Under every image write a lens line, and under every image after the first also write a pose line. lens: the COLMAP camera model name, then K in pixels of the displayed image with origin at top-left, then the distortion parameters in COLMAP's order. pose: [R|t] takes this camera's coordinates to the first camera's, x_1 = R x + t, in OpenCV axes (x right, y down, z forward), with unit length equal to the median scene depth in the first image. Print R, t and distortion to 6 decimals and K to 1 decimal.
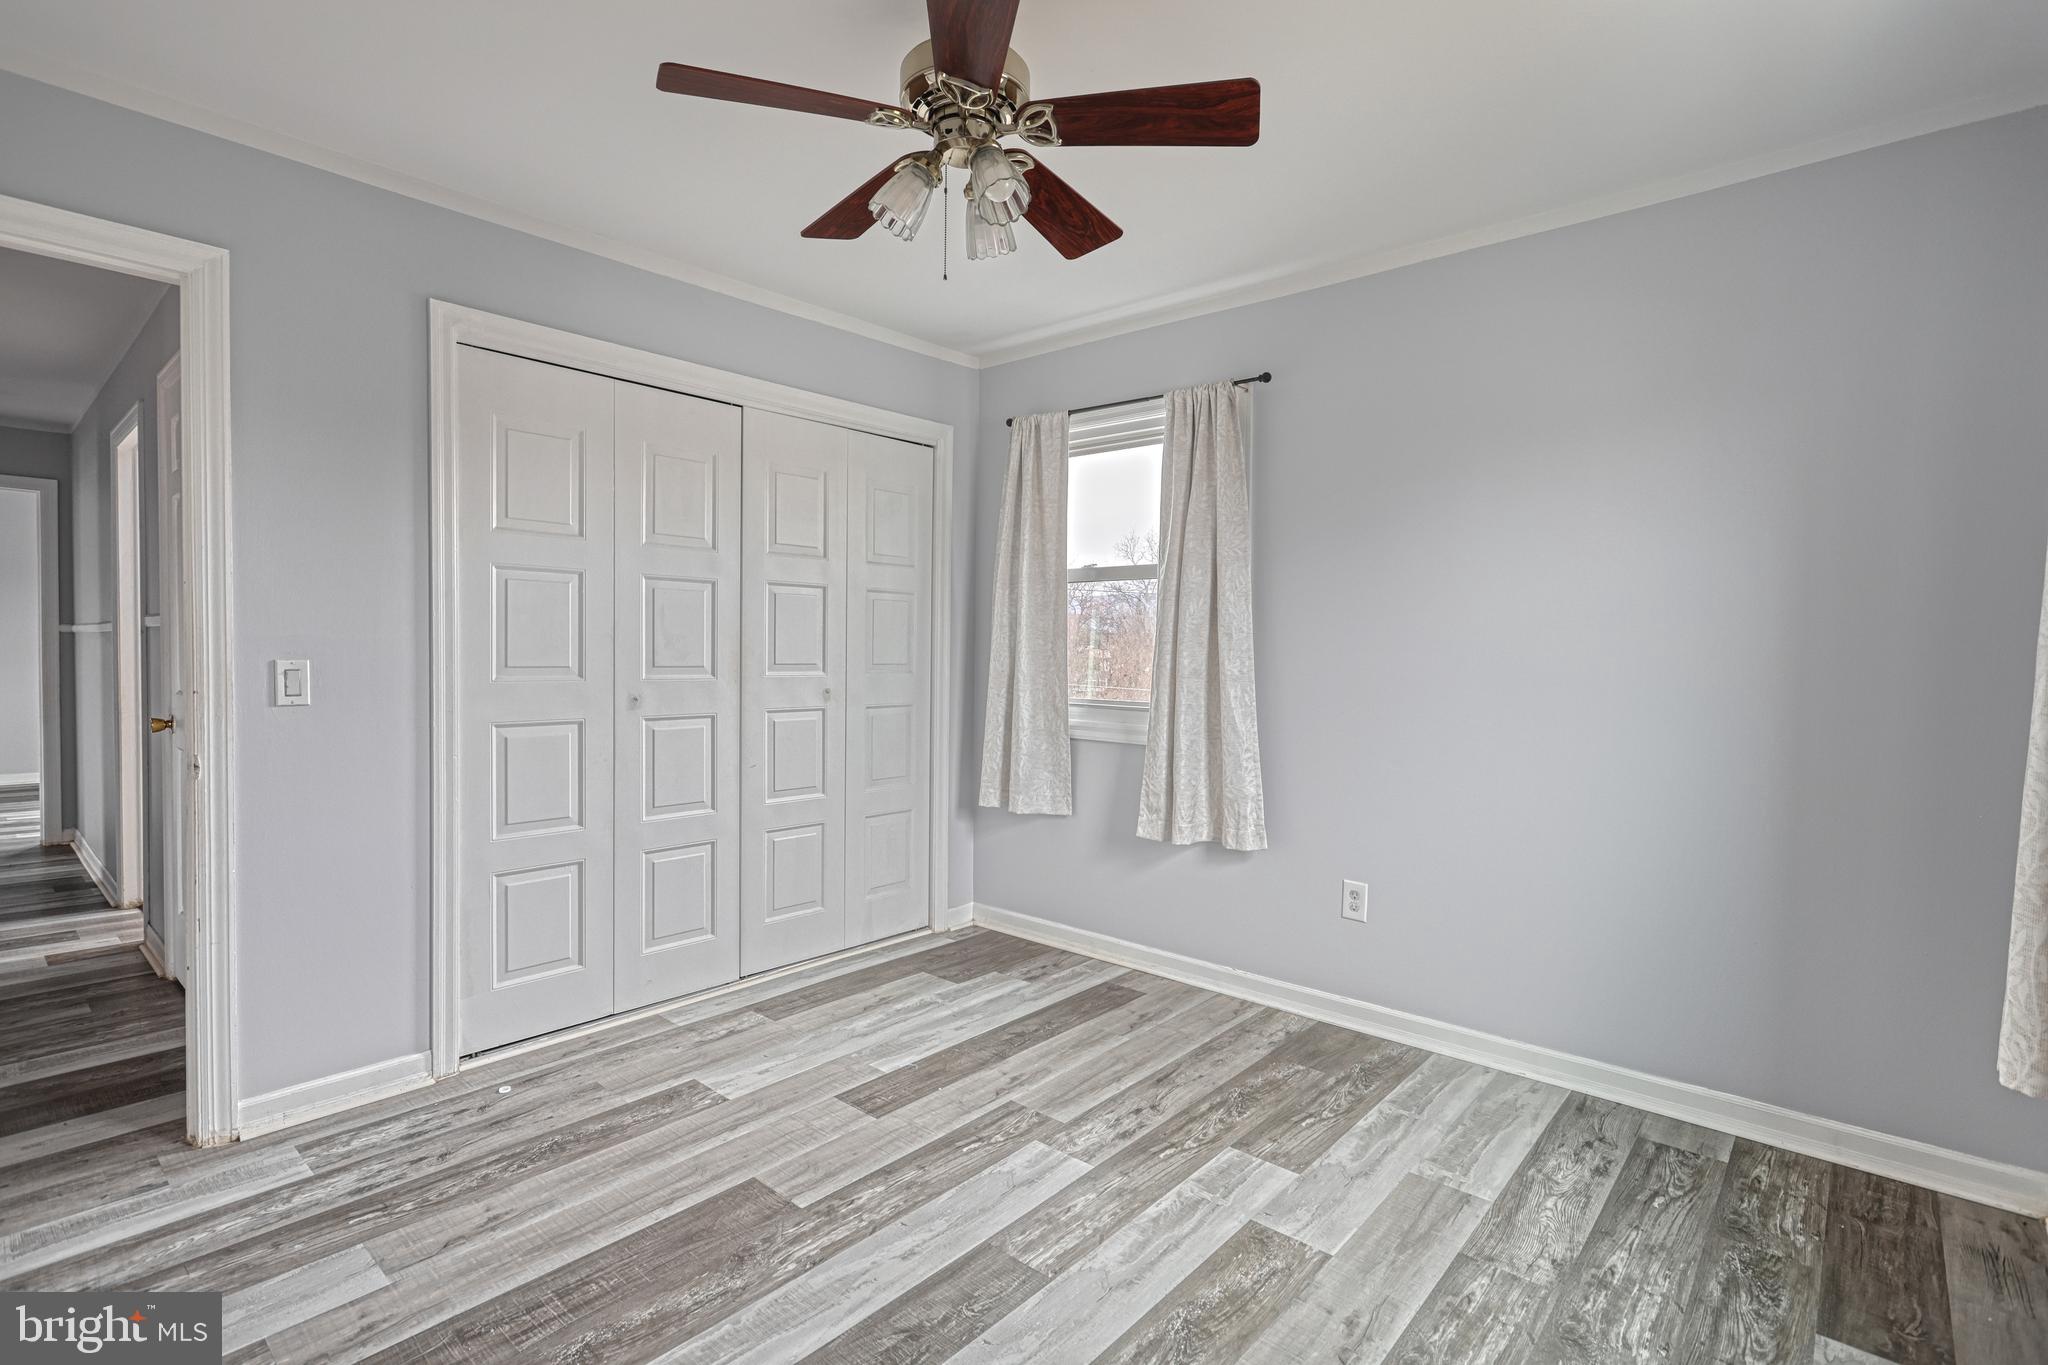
lens RADIAL K [[969.9, 0, 1024.0], [0, 969.9, 677.9], [0, 0, 1]] dist [-0.004232, 0.000345]
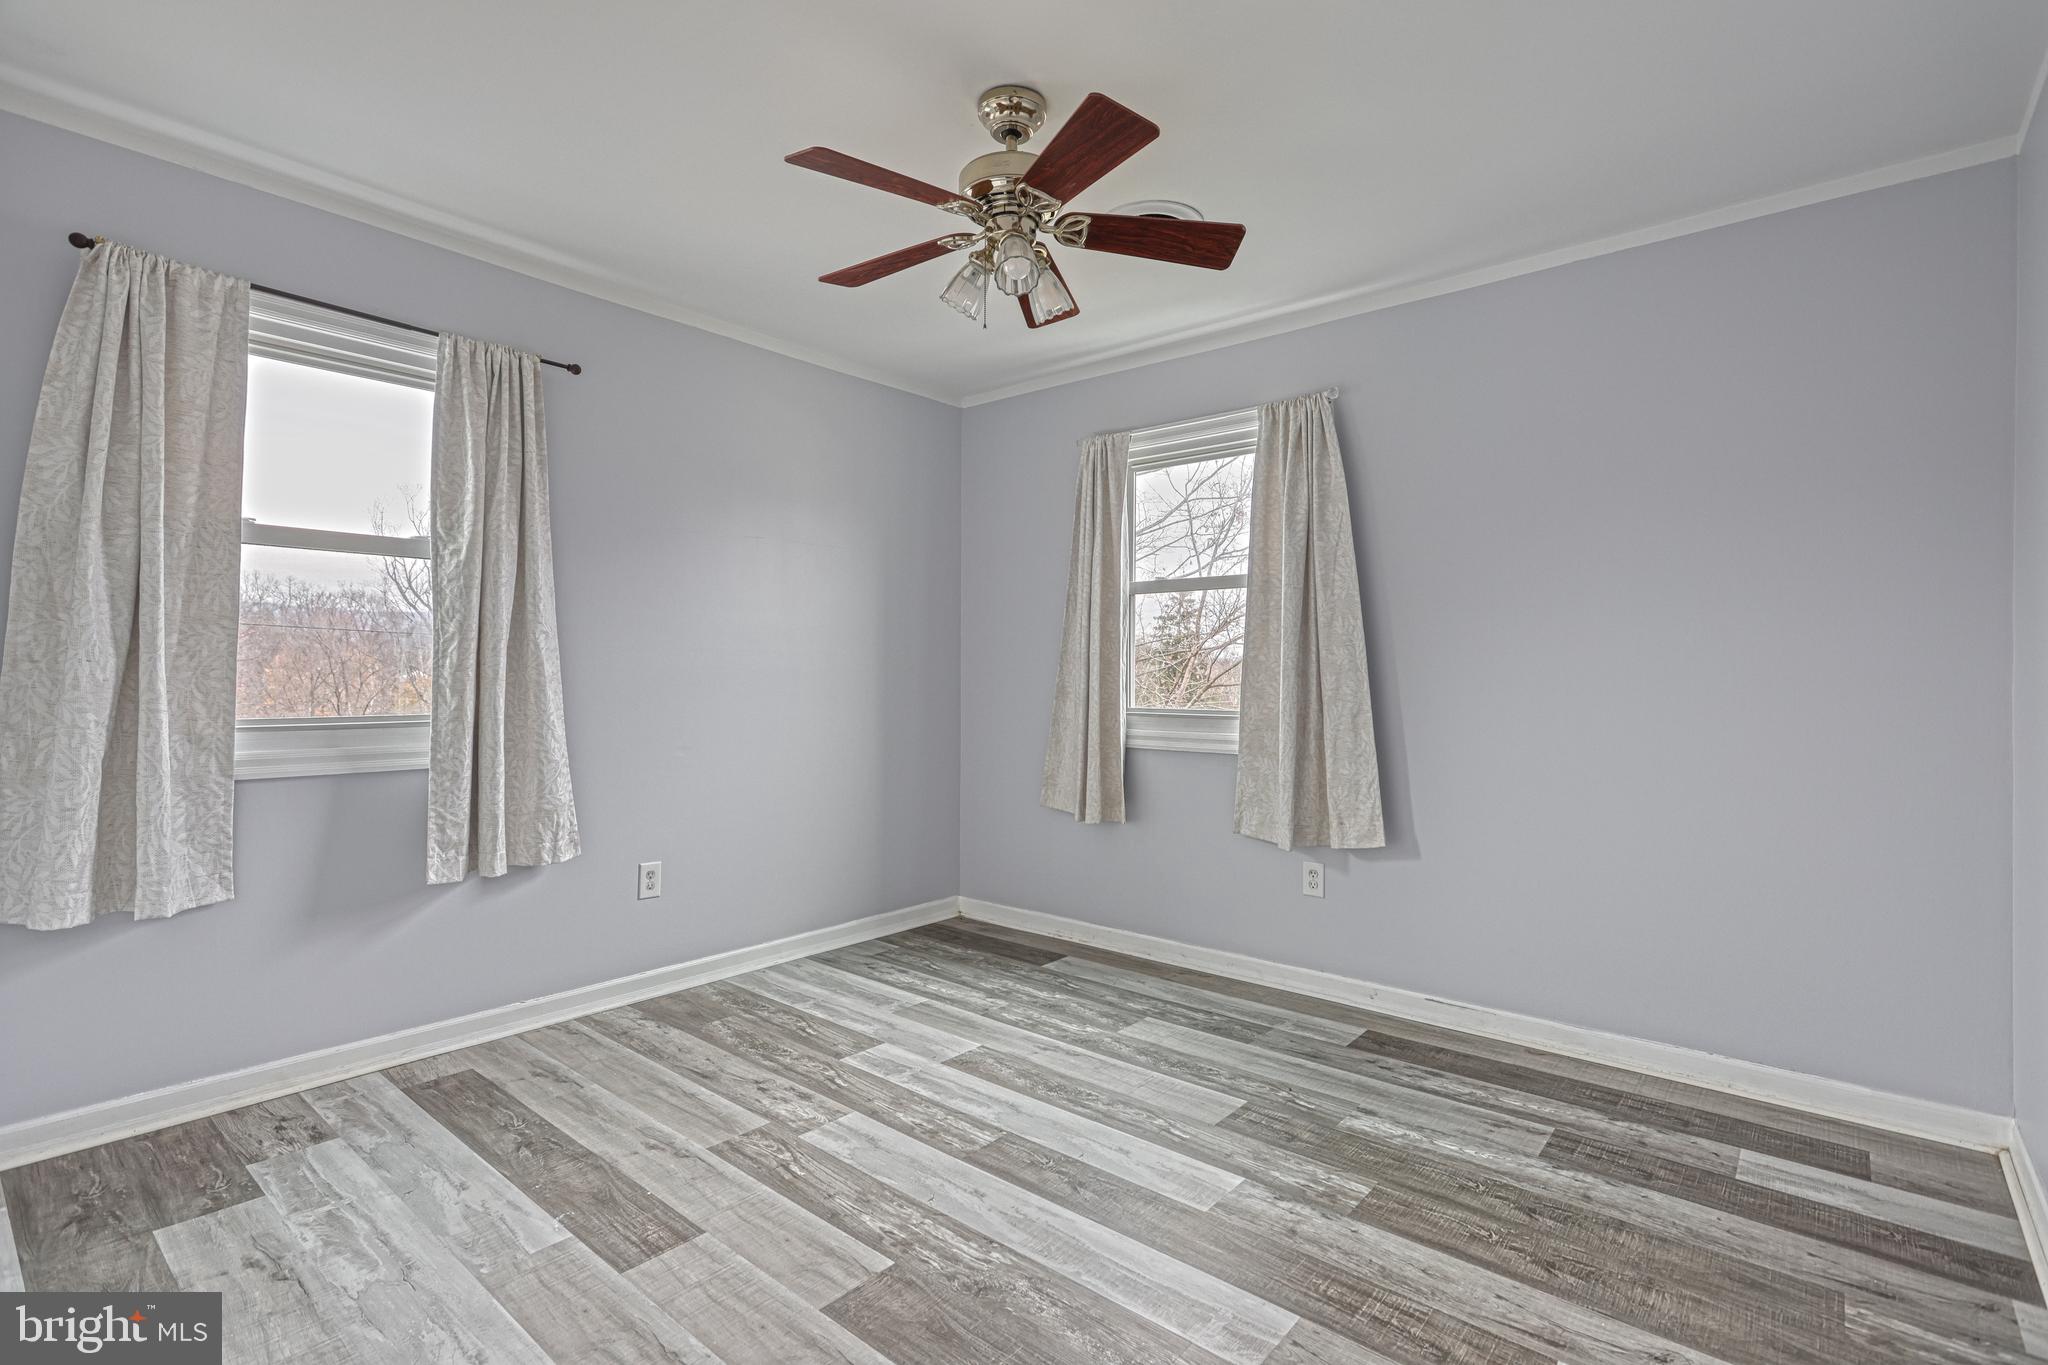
lens RADIAL K [[969.9, 0, 1023.9], [0, 969.9, 678.0], [0, 0, 1]] dist [-0.004232, 0.000345]
pose [[-0.023886, -0.016411, 0.999580, -0.904518], [0.023913, 0.999570, 0.016982, -0.007707], [-0.999429, 0.024309, -0.023483, 0.713225]]
